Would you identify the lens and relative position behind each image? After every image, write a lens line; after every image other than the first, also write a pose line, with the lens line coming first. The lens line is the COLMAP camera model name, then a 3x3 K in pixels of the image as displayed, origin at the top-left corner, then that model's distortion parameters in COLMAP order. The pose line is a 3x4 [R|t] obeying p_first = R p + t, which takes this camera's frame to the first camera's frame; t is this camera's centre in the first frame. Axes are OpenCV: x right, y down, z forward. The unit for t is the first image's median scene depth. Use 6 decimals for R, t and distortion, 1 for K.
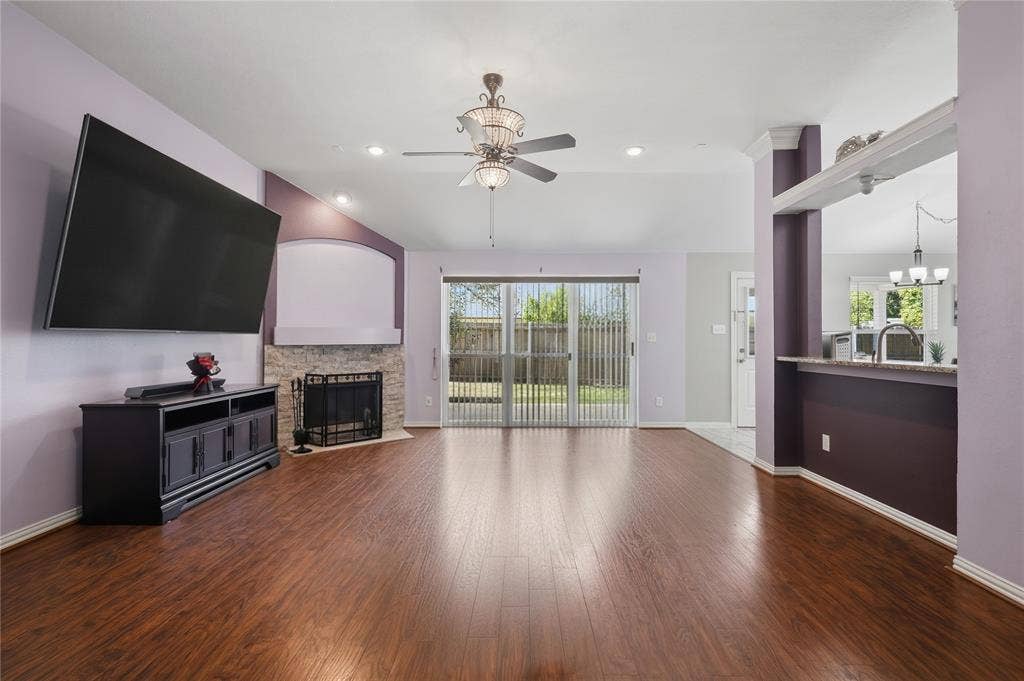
lens RADIAL K [[457.9, 0, 512.0], [0, 457.9, 340.5], [0, 0, 1]] dist [0.001646, 0.000570]
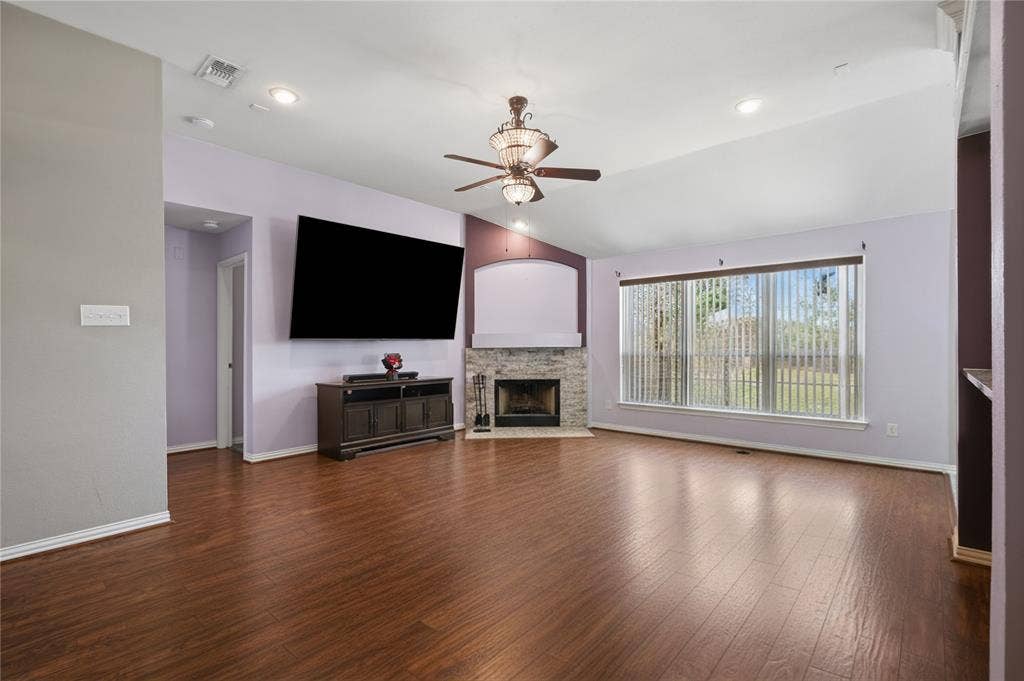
lens RADIAL K [[451.5, 0, 534.6], [0, 451.5, 343.3], [0, 0, 1]] dist [0.001725, 0.000131]
pose [[0.765283, -0.003923, -0.643682, 0.507263], [0.006829, 0.999975, 0.002024, -0.005083], [0.643658, -0.005945, 0.765291, 0.160817]]
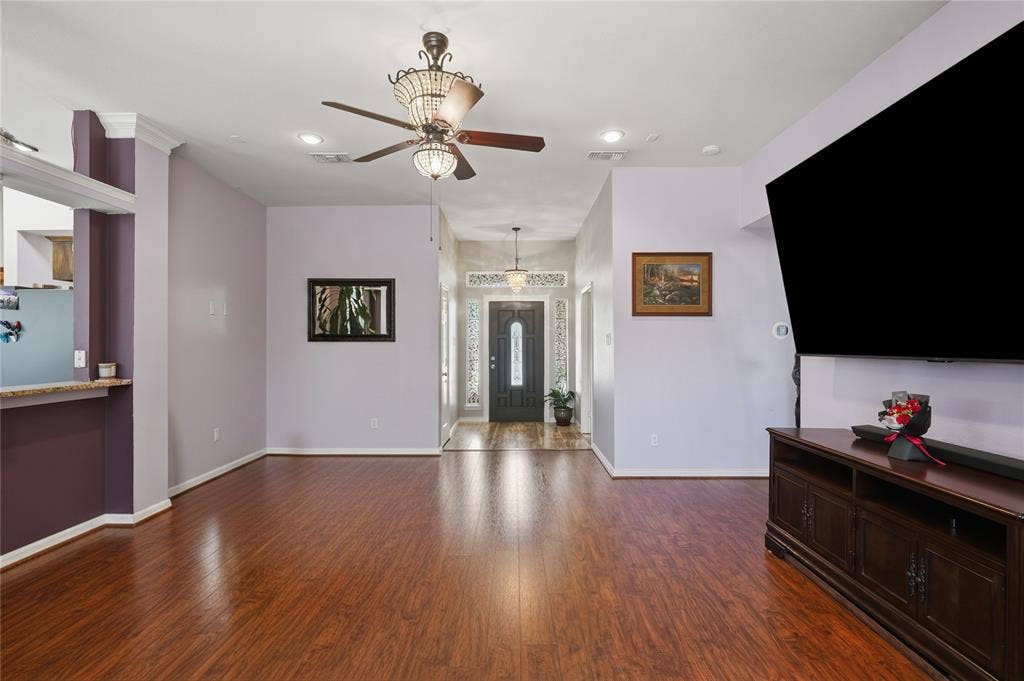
lens RADIAL K [[457.9, 0, 512.0], [0, 457.9, 340.5], [0, 0, 1]] dist [0.001646, 0.000570]
pose [[-0.999999, -0.000892, -0.000917, -0.134536], [-0.000880, 0.999925, -0.012194, -0.029595], [0.000928, -0.012193, -0.999925, 1.367043]]
